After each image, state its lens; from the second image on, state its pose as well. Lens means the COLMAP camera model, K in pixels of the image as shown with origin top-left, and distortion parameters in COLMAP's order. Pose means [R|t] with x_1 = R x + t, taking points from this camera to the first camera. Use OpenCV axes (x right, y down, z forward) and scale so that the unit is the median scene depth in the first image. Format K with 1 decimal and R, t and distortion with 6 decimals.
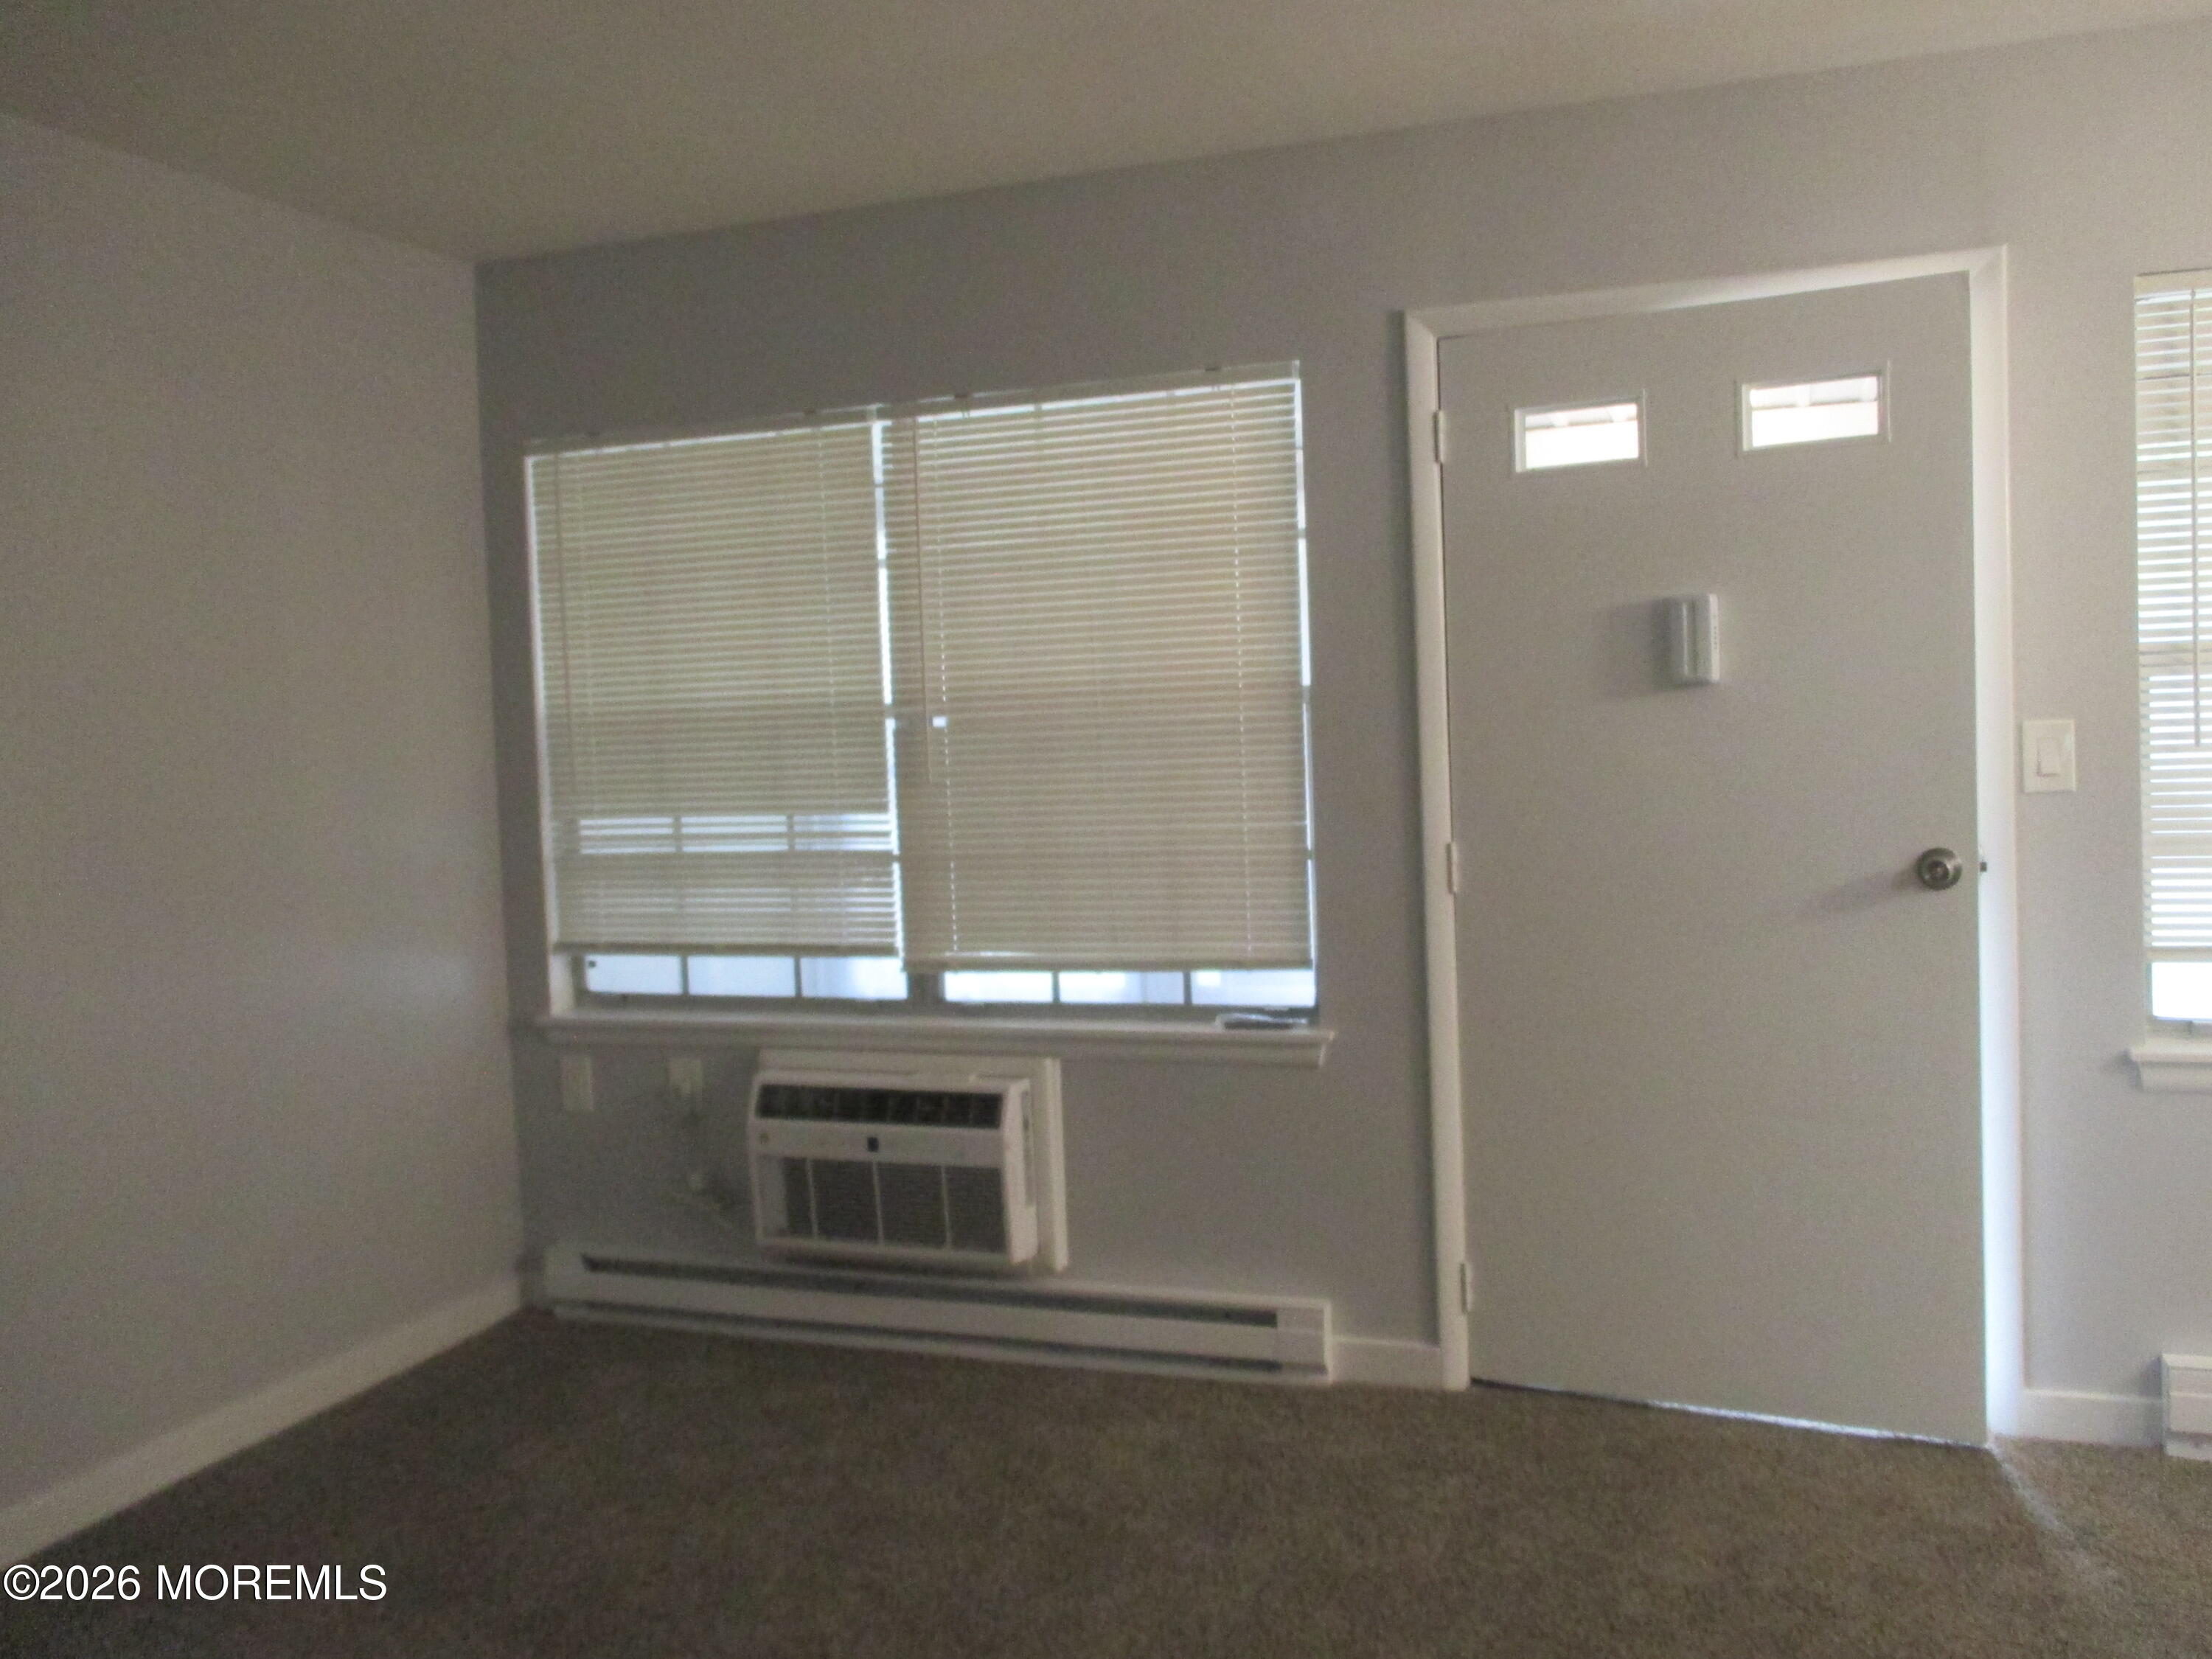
lens RADIAL K [[1908.9, 0, 1090.9], [0, 1908.9, 836.5], [0, 0, 1]] dist [-0.025734, 0.016508]
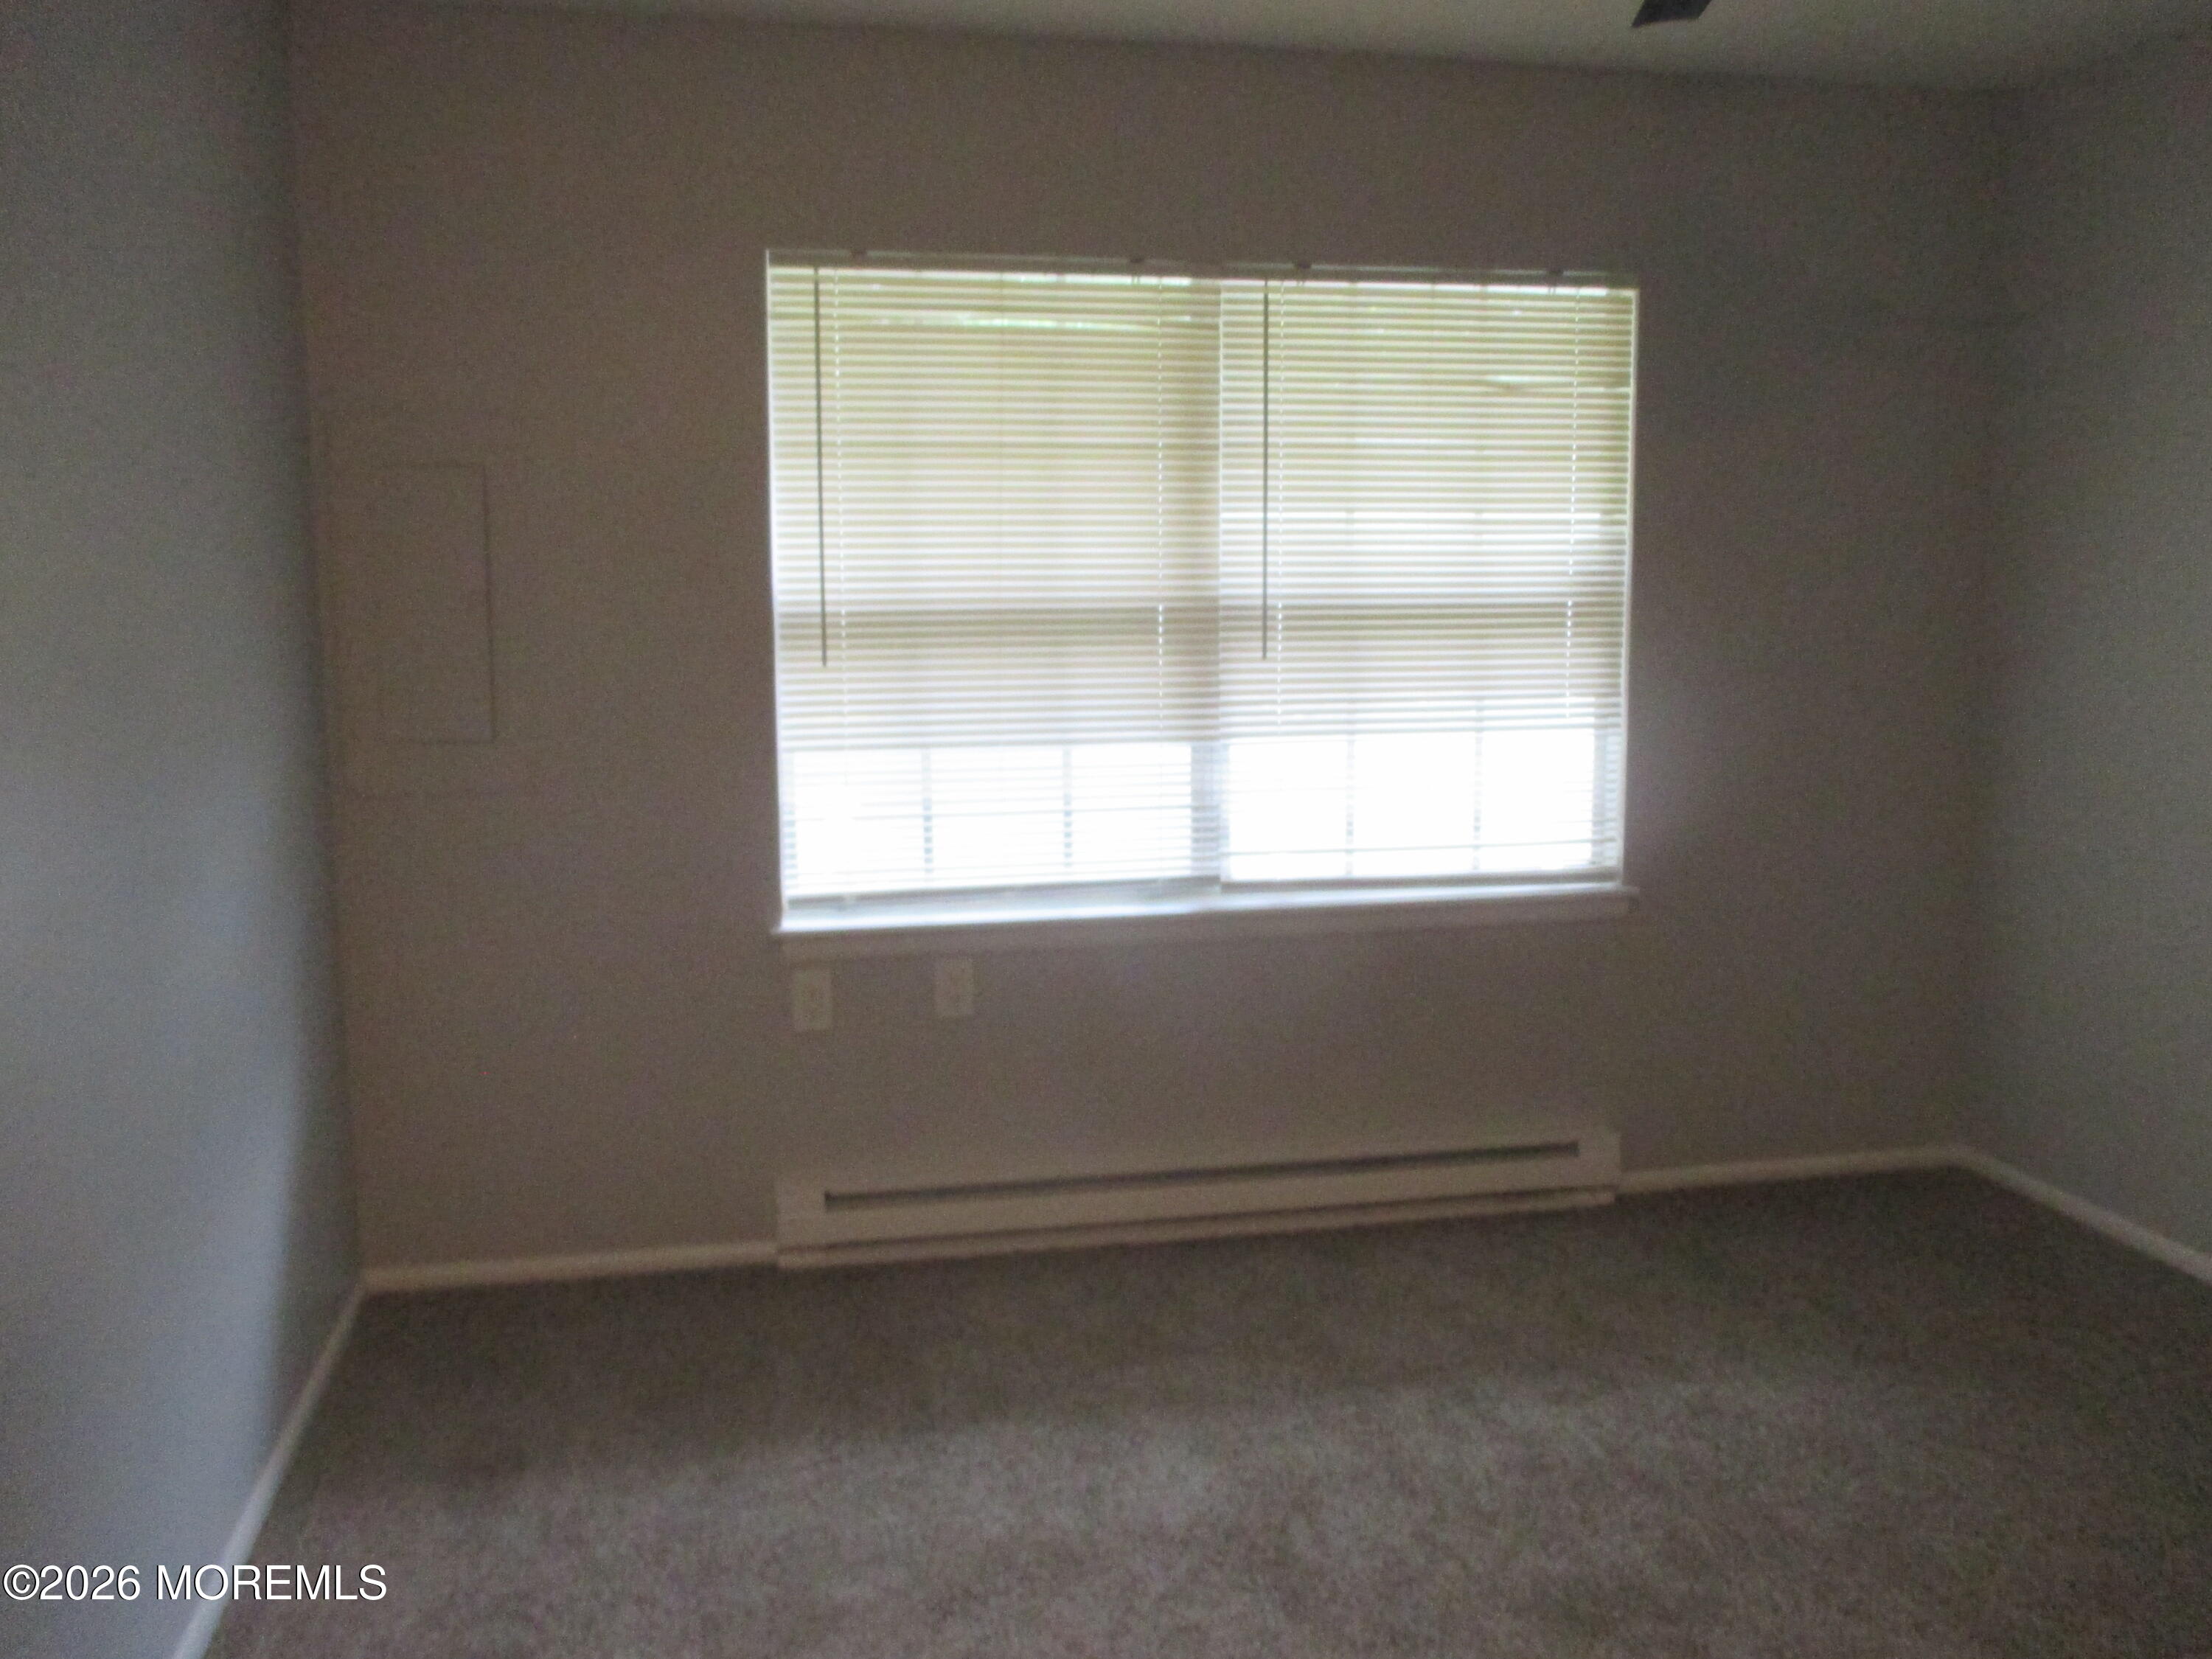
lens RADIAL K [[1803.4, 0, 1112.4], [0, 1803.4, 843.3], [0, 0, 1]] dist [0.010503, -0.001640]
pose [[0.848675, -0.041113, 0.527314, -0.652789], [0.010329, 0.998073, 0.061192, 0.008605], [-0.528813, -0.046486, 0.847464, 0.248368]]
